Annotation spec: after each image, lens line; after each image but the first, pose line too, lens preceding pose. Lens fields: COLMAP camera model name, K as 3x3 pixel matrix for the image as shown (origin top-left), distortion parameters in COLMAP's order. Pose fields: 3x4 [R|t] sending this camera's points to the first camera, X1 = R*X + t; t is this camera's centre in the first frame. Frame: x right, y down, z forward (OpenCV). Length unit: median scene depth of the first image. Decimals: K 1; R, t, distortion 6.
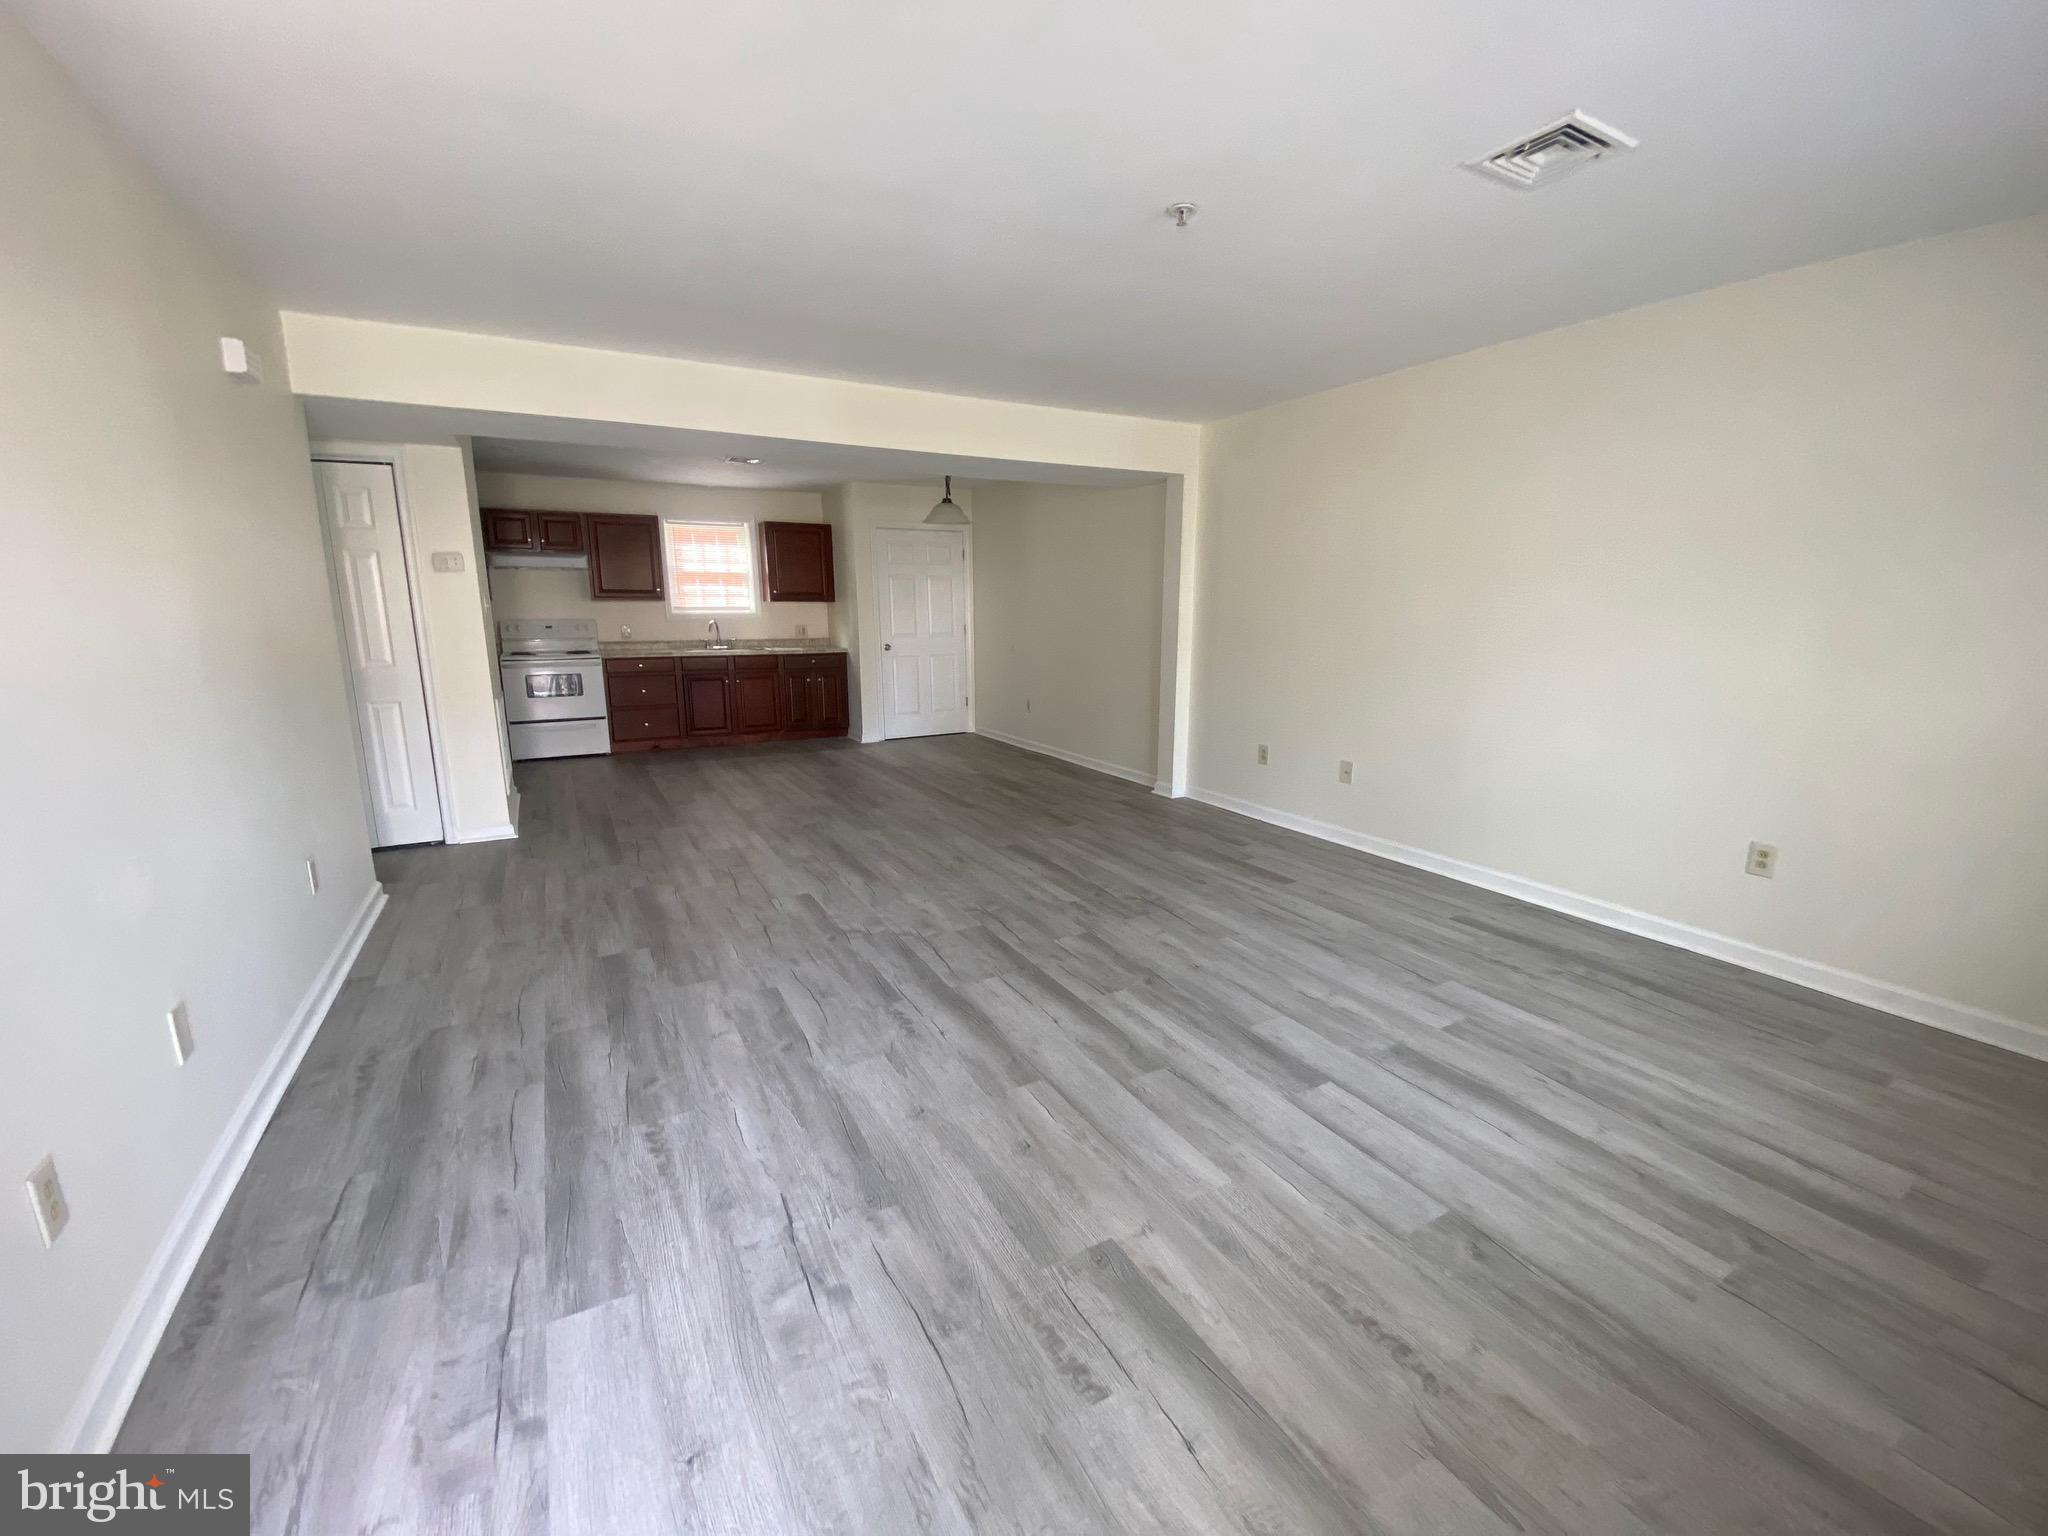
lens RADIAL K [[831.4, 0, 1028.8], [0, 831.4, 759.1], [0, 0, 1]] dist [0.001179, -0.010854]
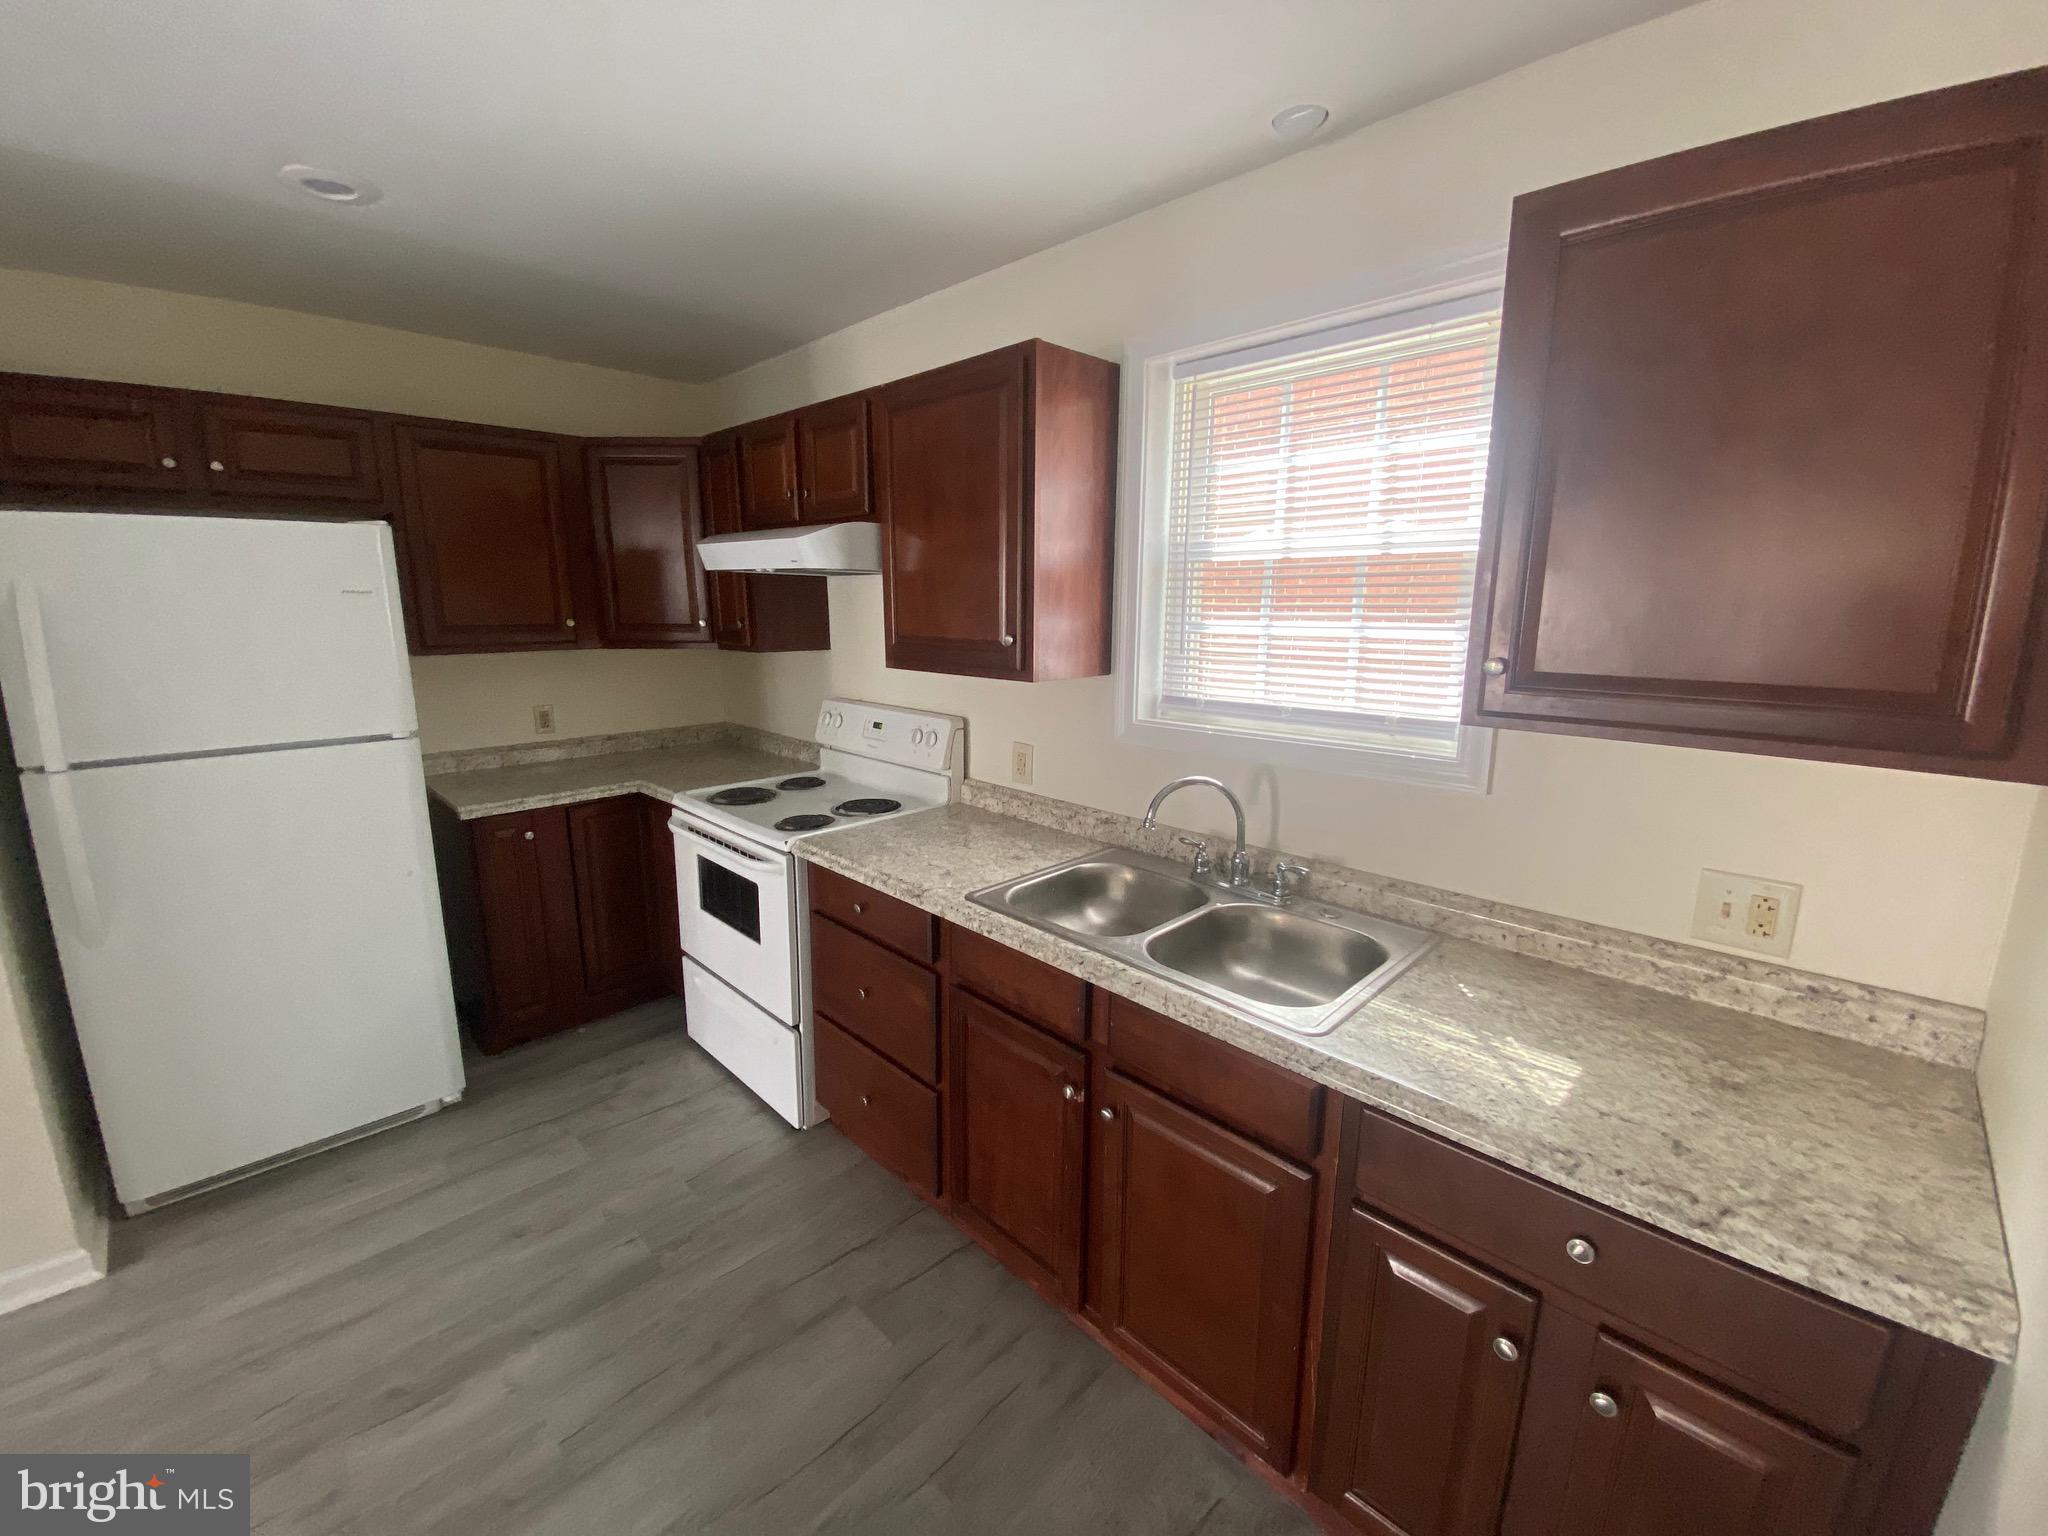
lens RADIAL K [[831.4, 0, 1031.5], [0, 831.4, 754.0], [0, 0, 1]] dist [0.001179, -0.010854]
pose [[0.267804, 0.191457, -0.944259, -0.435492], [-0.182248, 0.972430, 0.145481, -0.468349], [0.946080, 0.133129, 0.295313, 2.116751]]
